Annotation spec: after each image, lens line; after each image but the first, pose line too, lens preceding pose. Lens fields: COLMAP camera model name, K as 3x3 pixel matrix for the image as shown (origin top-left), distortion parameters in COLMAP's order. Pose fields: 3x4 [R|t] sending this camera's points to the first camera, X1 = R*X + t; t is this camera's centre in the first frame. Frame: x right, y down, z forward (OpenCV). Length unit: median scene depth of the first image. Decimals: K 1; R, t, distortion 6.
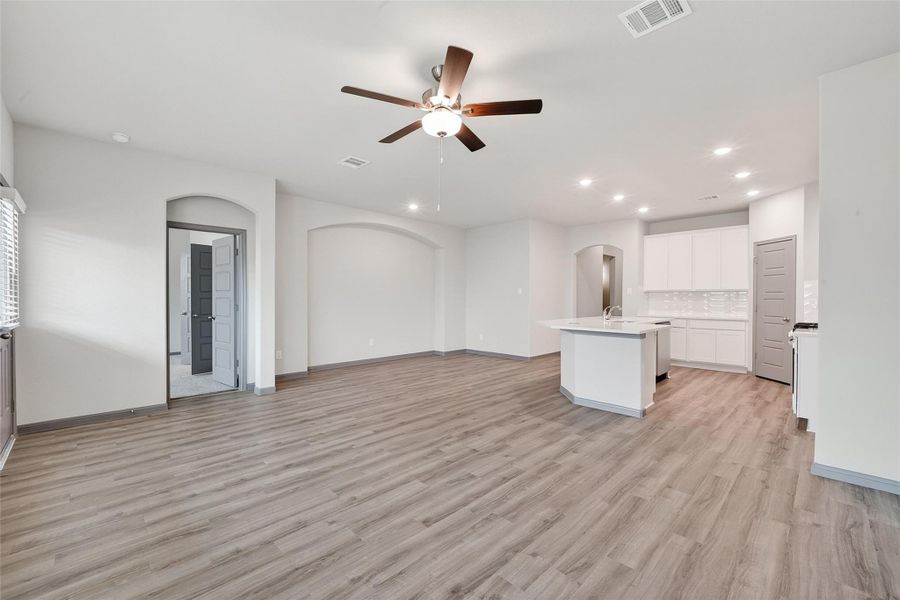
lens RADIAL K [[378.8, 0, 450.0], [0, 378.8, 300.0], [0, 0, 1]] dist [-0.001745, -0.000300]
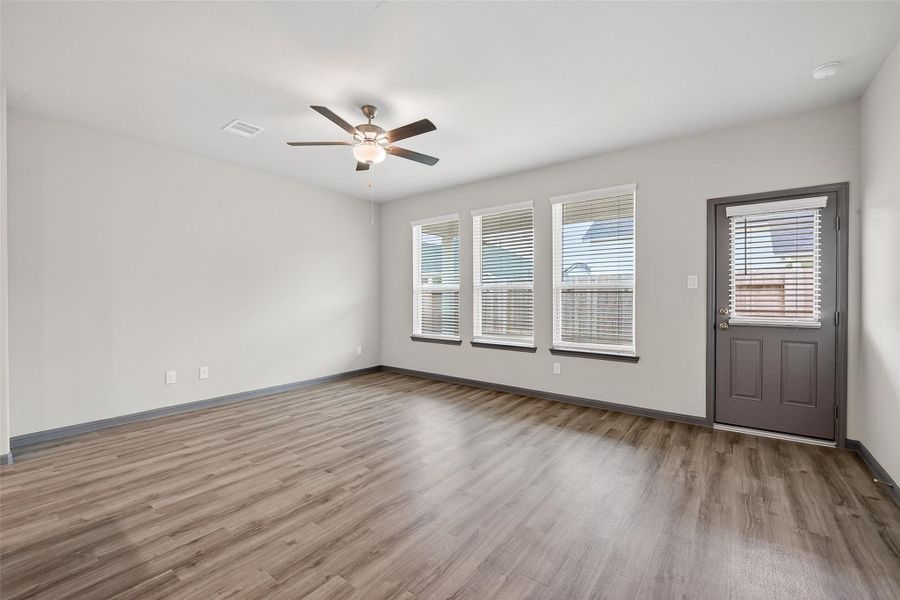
lens RADIAL K [[378.8, 0, 450.0], [0, 378.8, 300.0], [0, 0, 1]] dist [-0.001745, -0.000300]
pose [[-0.989817, 0.002309, -0.142326, -0.085342], [-0.000508, 0.999805, 0.019750, -0.014835], [0.142344, 0.019621, -0.989623, 1.843193]]
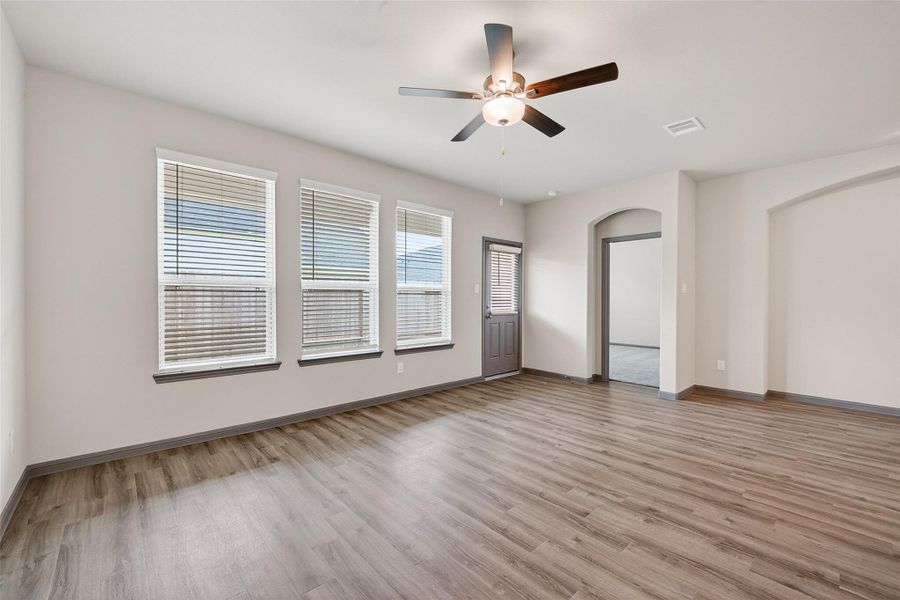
lens RADIAL K [[371.8, 0, 450.0], [0, 371.8, 300.0], [0, 0, 1]] dist [-0.014475, 0.000345]
pose [[-0.039155, 0.005595, -0.999217, 0.741651], [-0.011363, 0.999917, 0.006045, -0.003943], [0.999169, 0.011591, -0.039088, 0.748356]]
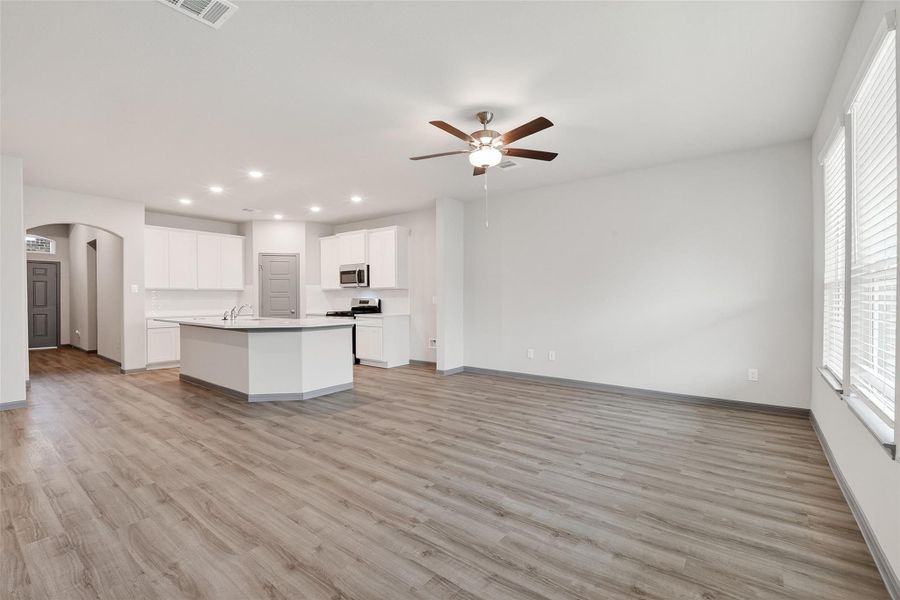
lens RADIAL K [[393.7, 0, 450.0], [0, 393.7, 300.0], [0, 0, 1]] dist [-0.002804, -0.000894]
pose [[-0.136336, -0.008219, 0.990629, -1.035566], [0.012390, 0.999873, 0.010001, 0.009968], [-0.990585, 0.013637, -0.136217, 1.062758]]
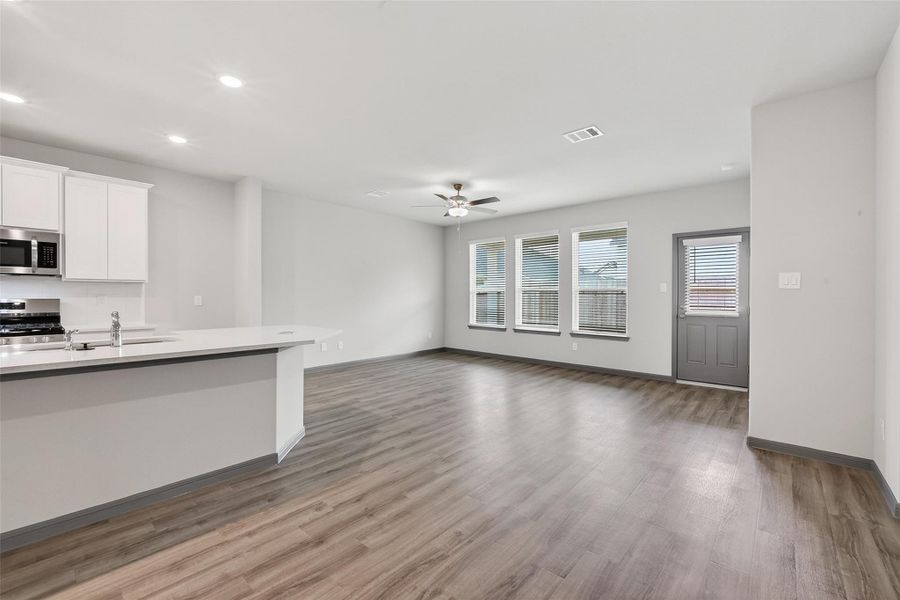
lens RADIAL K [[378.8, 0, 450.0], [0, 378.8, 300.0], [0, 0, 1]] dist [-0.001745, -0.000300]
pose [[-0.998074, -0.001875, -0.062011, 0.118916], [-0.003179, 0.999776, 0.020938, -0.022998], [0.061958, 0.021095, -0.997856, 2.502238]]
